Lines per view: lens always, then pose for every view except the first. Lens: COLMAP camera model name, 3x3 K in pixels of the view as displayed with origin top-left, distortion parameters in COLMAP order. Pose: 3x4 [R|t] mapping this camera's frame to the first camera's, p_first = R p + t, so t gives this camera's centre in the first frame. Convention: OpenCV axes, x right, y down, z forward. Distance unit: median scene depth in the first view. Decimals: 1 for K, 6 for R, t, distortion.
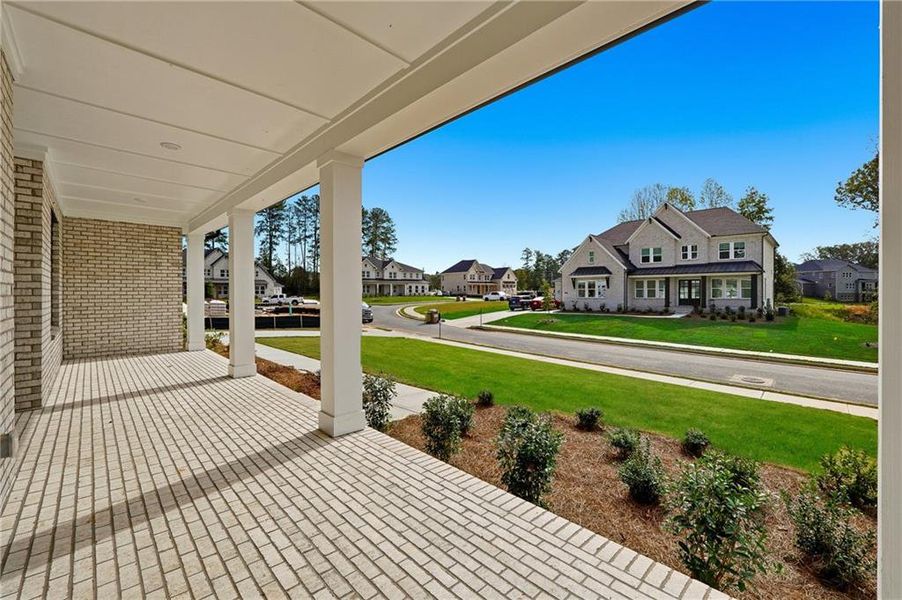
lens RADIAL K [[378.8, 0, 451.2], [0, 378.8, 297.0], [0, 0, 1]] dist [-0.003660, -0.000093]
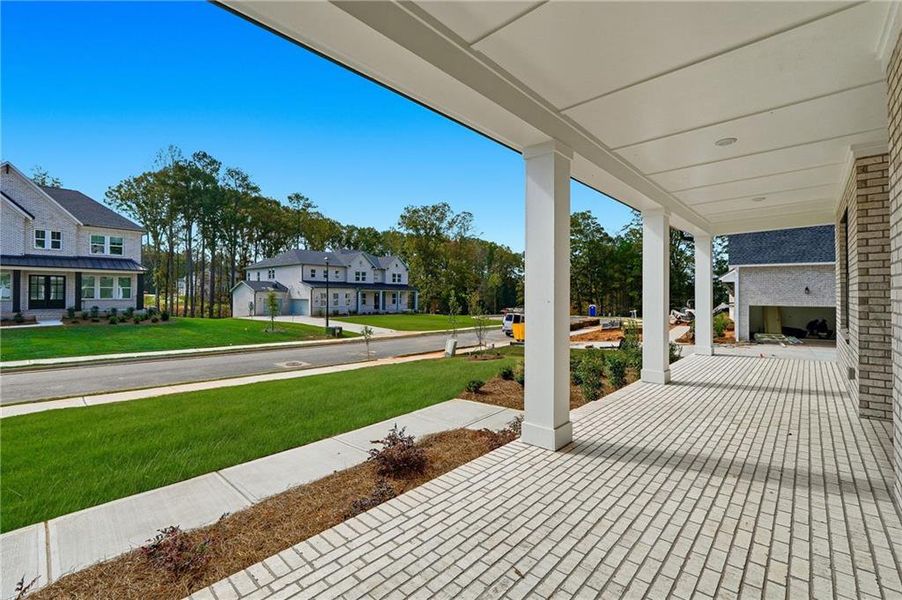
lens RADIAL K [[390.6, 0, 450.9], [0, 390.6, 296.2], [0, 0, 1]] dist [0.019890, 0.000103]
pose [[-0.046024, -0.009423, 0.998896, -0.233667], [0.004672, 0.999943, 0.009648, -0.007457], [-0.998929, 0.005111, -0.045978, 0.234451]]
